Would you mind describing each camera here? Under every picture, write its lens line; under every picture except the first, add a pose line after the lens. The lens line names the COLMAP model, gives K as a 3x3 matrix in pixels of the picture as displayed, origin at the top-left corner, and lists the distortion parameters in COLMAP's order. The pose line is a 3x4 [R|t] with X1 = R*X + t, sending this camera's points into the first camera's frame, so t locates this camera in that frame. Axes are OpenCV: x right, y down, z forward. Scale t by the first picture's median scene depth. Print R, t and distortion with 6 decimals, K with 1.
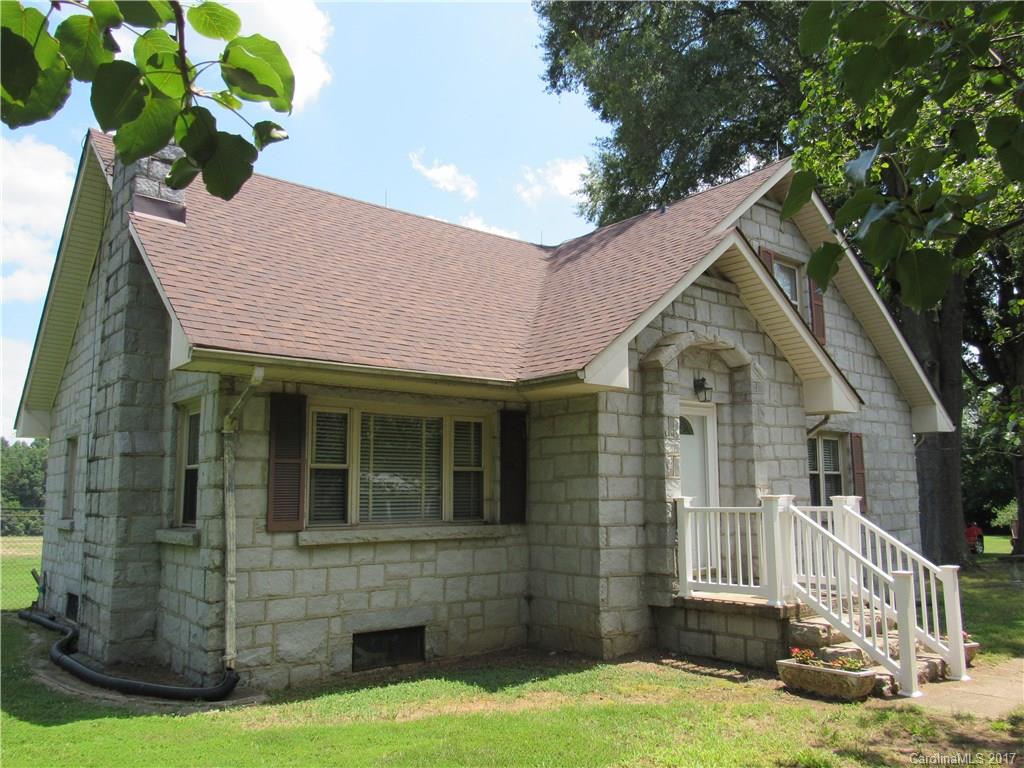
lens RADIAL K [[789.5, 0, 512.0], [0, 789.5, 384.0], [0, 0, 1]] dist [-0.046729, -0.000524]
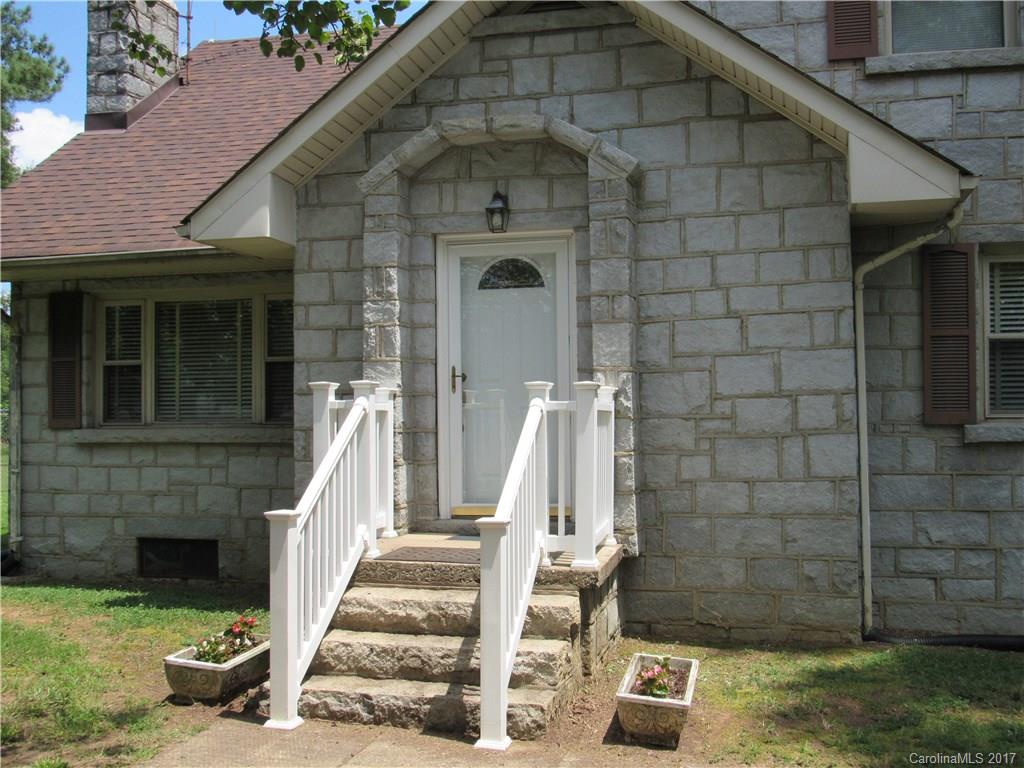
lens RADIAL K [[1050.0, 0, 512.0], [0, 1050.0, 384.0], [0, 0, 1]] dist [-0.060321, 0.003505]
pose [[0.610332, -0.021770, -0.791846, 1.038117], [0.114823, 0.991496, 0.061244, 0.105737], [0.783779, -0.128301, 0.607642, 0.593308]]
